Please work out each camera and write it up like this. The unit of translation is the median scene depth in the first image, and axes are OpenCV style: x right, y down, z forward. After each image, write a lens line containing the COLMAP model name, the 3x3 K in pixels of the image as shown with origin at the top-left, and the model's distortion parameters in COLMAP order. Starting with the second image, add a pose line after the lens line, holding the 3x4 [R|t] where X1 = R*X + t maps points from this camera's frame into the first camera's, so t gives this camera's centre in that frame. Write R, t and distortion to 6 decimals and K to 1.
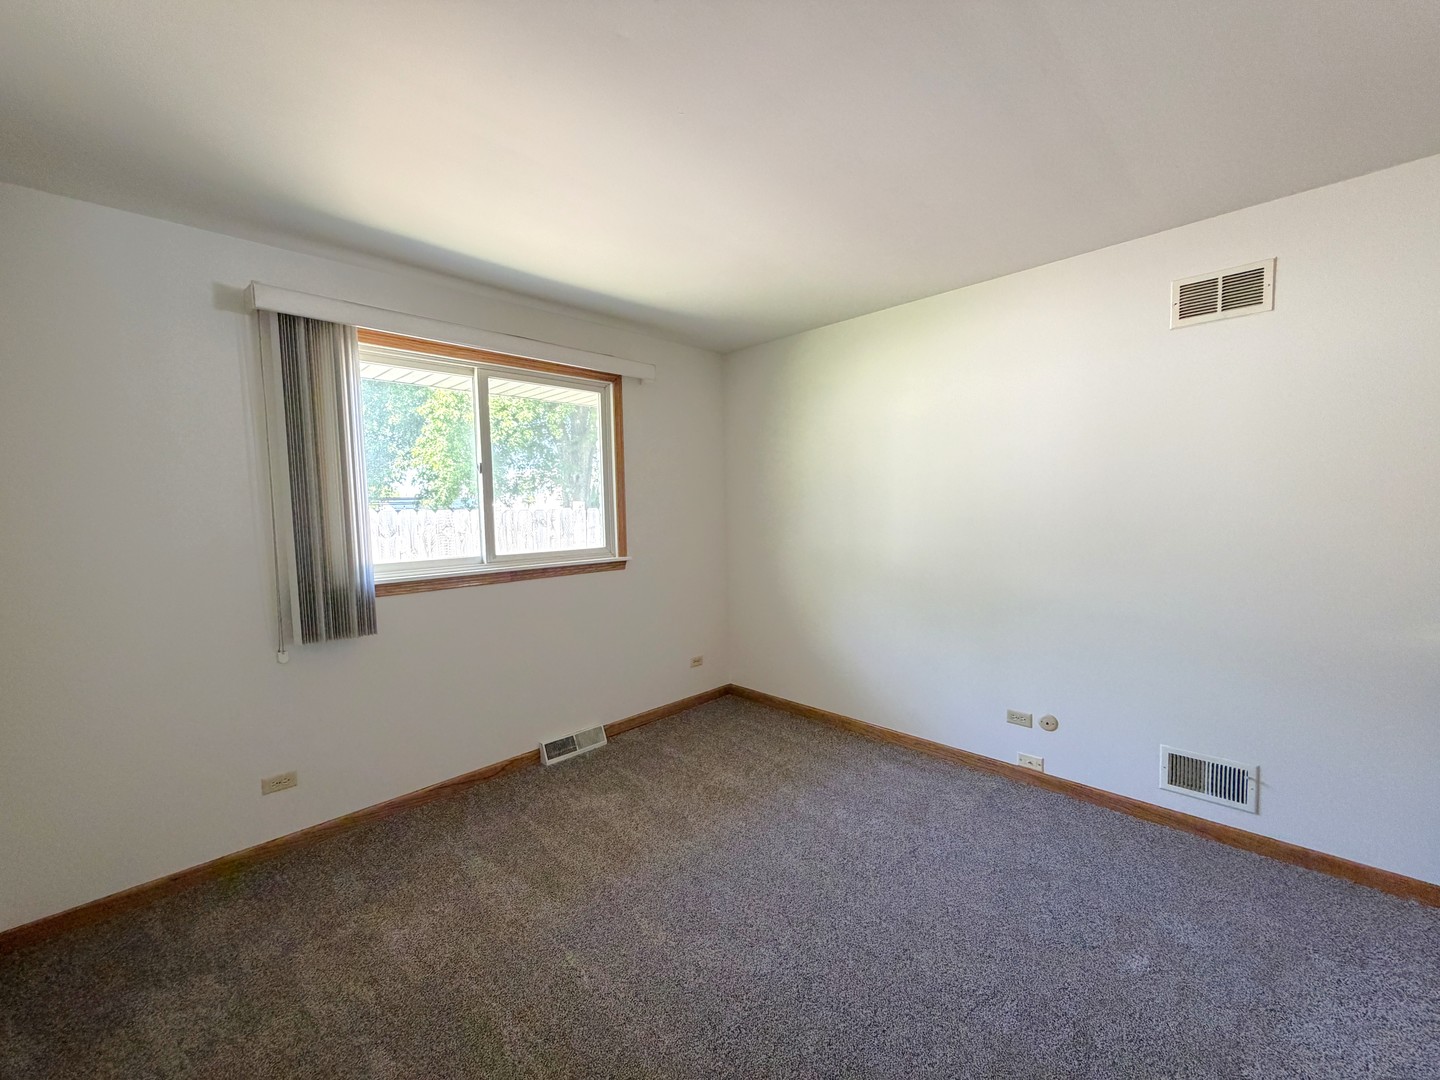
lens RADIAL K [[578.1, 0, 731.3], [0, 578.1, 546.3], [0, 0, 1]] dist [0.000652, -0.000043]
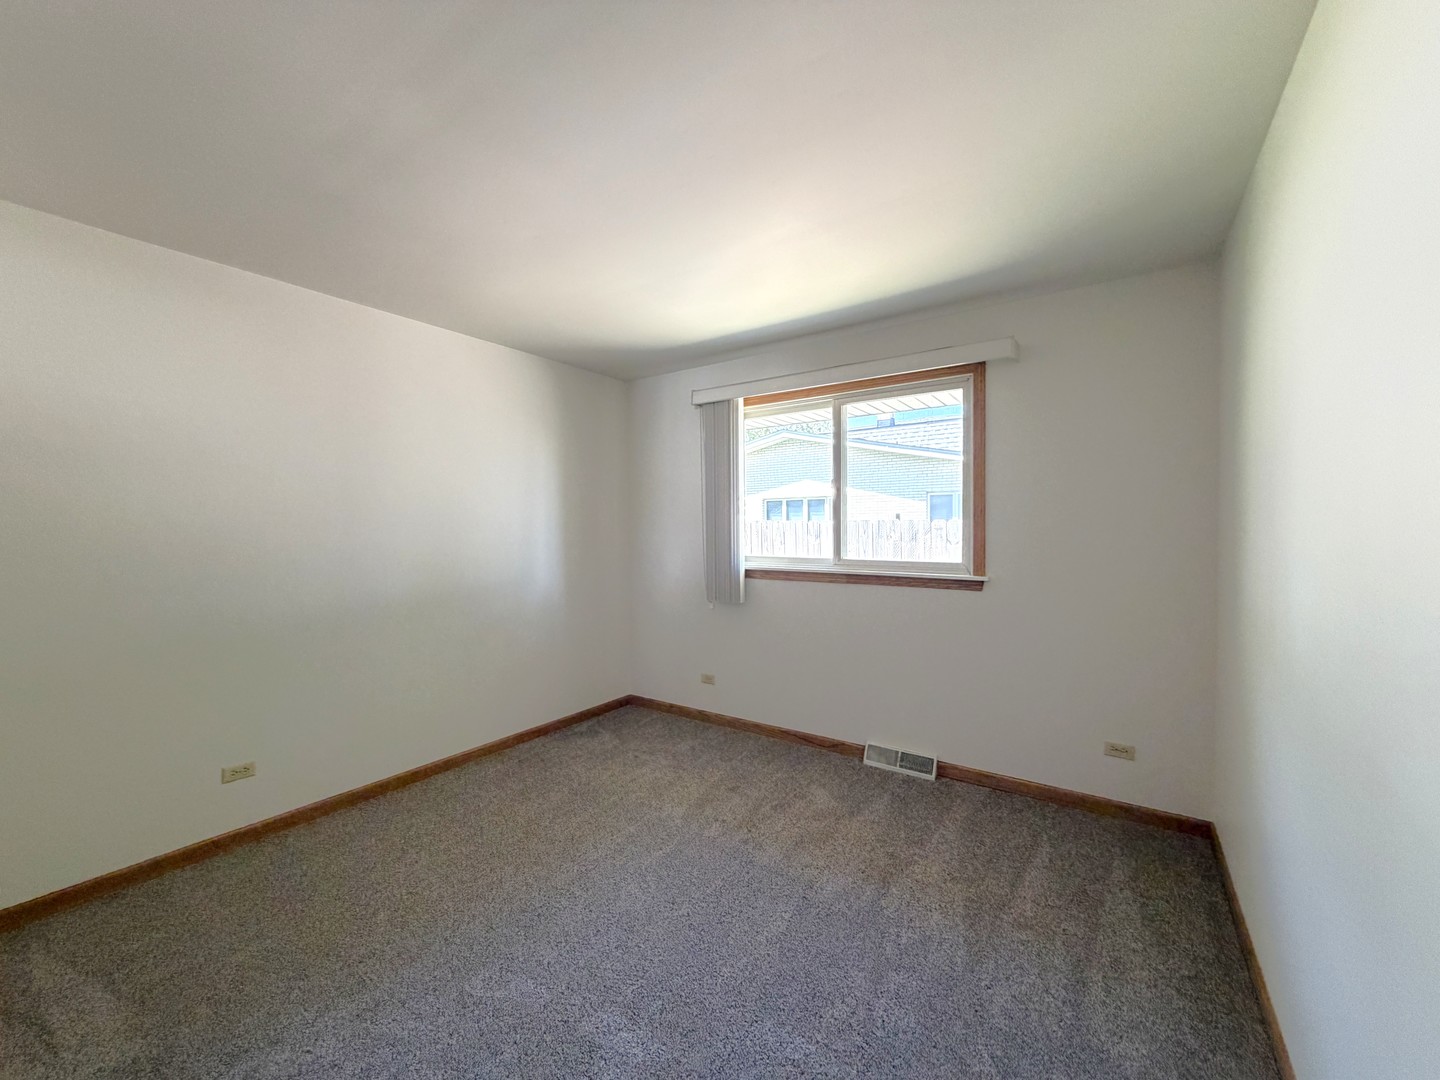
lens RADIAL K [[578.1, 0, 708.8], [0, 578.1, 548.3], [0, 0, 1]] dist [0.000652, -0.000043]
pose [[0.155965, 0.046991, -0.986644, 0.668344], [-0.077076, 0.996401, 0.035272, -0.024678], [0.984751, 0.070545, 0.159026, 0.545742]]
